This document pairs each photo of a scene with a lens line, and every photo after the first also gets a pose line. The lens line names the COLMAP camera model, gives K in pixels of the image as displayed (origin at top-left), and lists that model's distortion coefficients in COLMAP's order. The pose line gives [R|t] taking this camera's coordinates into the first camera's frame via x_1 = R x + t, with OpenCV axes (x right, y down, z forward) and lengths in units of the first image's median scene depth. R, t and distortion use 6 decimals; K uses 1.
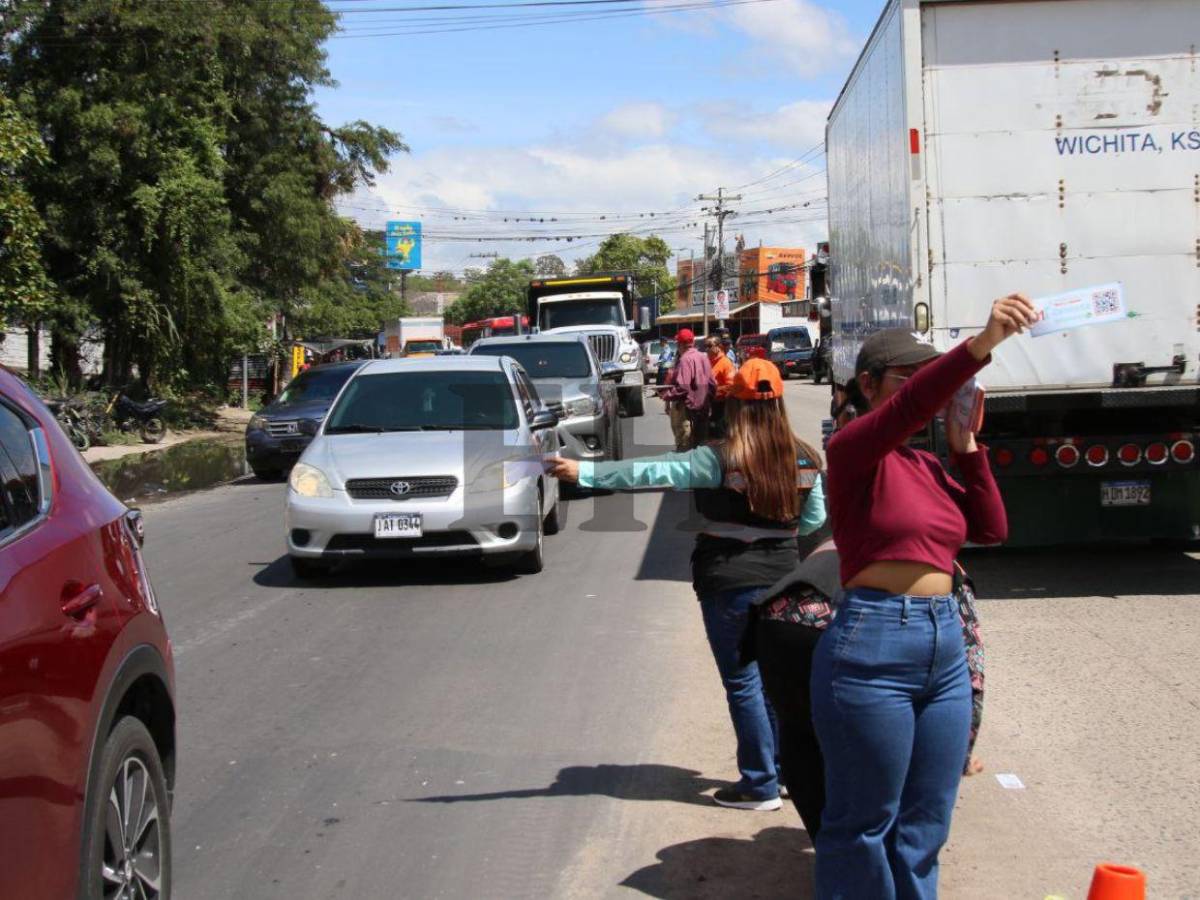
lens RADIAL K [[5963.7, 0, 599.0], [0, 5963.7, 449.2], [0, 0, 1]] dist [0.304664, 0.000000]
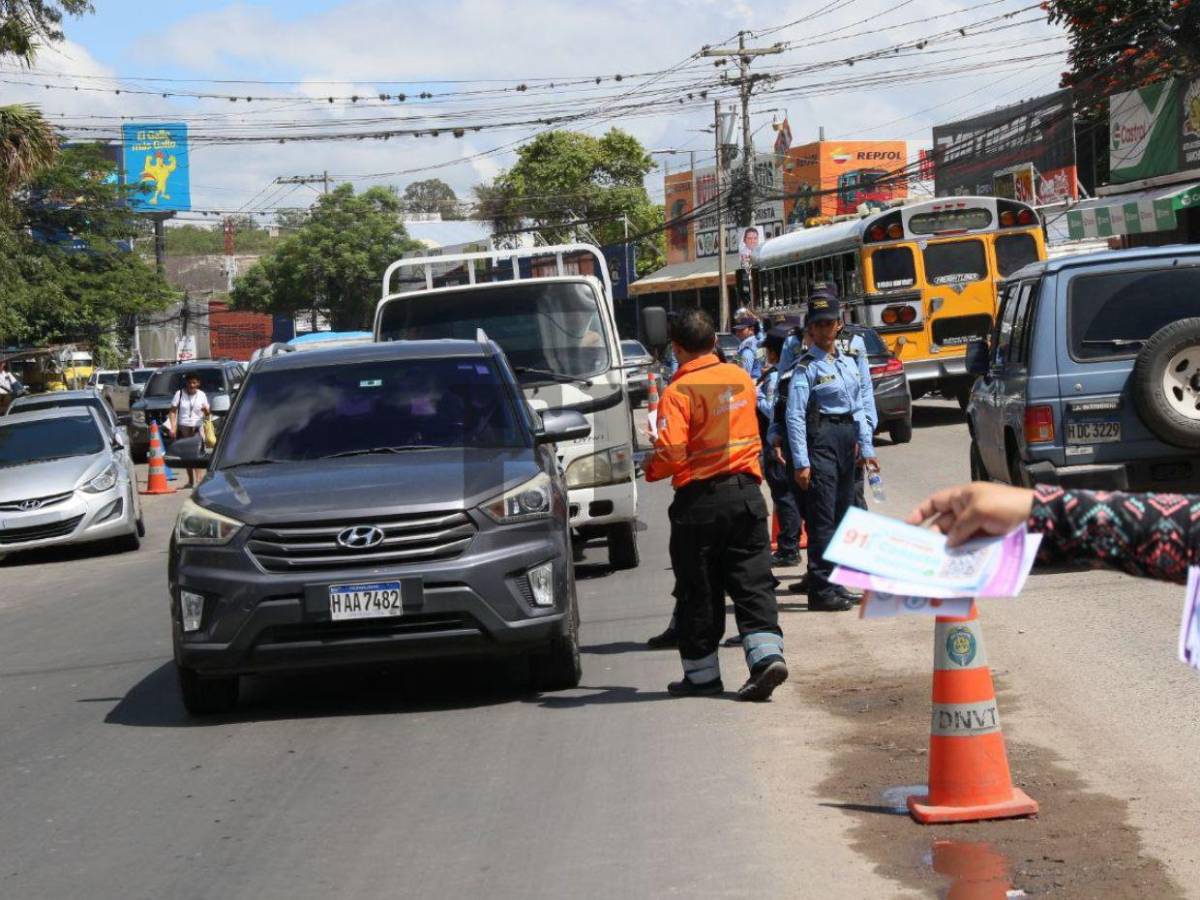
lens RADIAL K [[5963.7, 0, 601.2], [0, 5963.7, 451.3], [0, 0, 1]] dist [0.304664, 0.000000]
pose [[0.999209, -0.038143, 0.011267, 0.000500], [0.038139, 0.999272, 0.000618, -0.007467], [-0.011282, -0.000188, 0.999936, 0.469959]]
